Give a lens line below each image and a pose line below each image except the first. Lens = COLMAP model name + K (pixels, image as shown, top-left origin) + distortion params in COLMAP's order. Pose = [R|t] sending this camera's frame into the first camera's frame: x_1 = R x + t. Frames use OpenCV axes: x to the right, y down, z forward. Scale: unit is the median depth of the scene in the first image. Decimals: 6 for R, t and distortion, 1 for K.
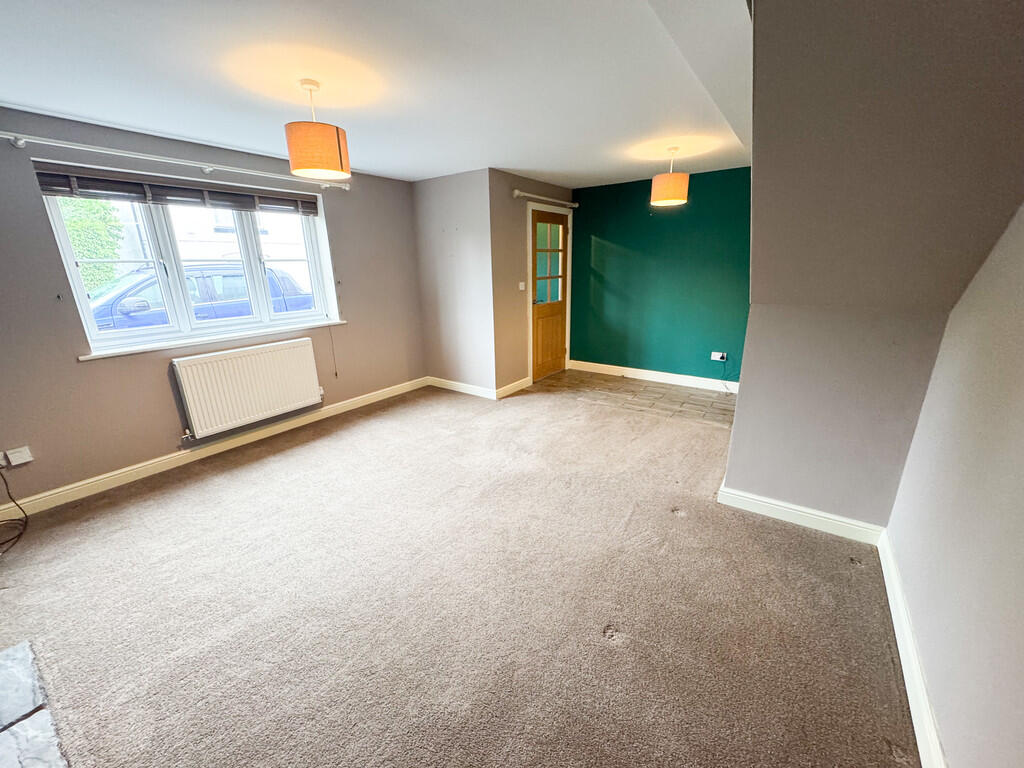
lens RADIAL K [[411.5, 0, 514.0], [0, 411.5, 381.7], [0, 0, 1]] dist [0.001713, 0.000011]
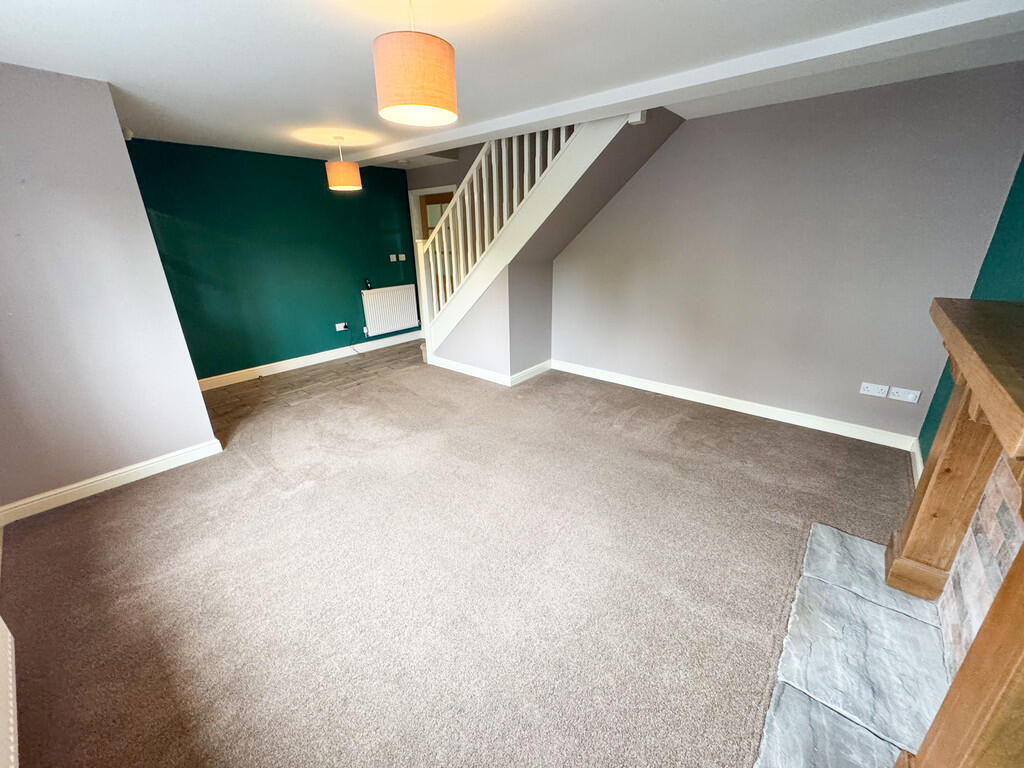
lens RADIAL K [[411.5, 0, 513.9], [0, 411.5, 383.6], [0, 0, 1]] dist [0.001713, 0.000011]
pose [[0.079900, -0.328635, 0.941071, -0.631016], [0.295641, 0.909423, 0.292482, -0.118168], [-0.951952, 0.254850, 0.169821, 0.419268]]
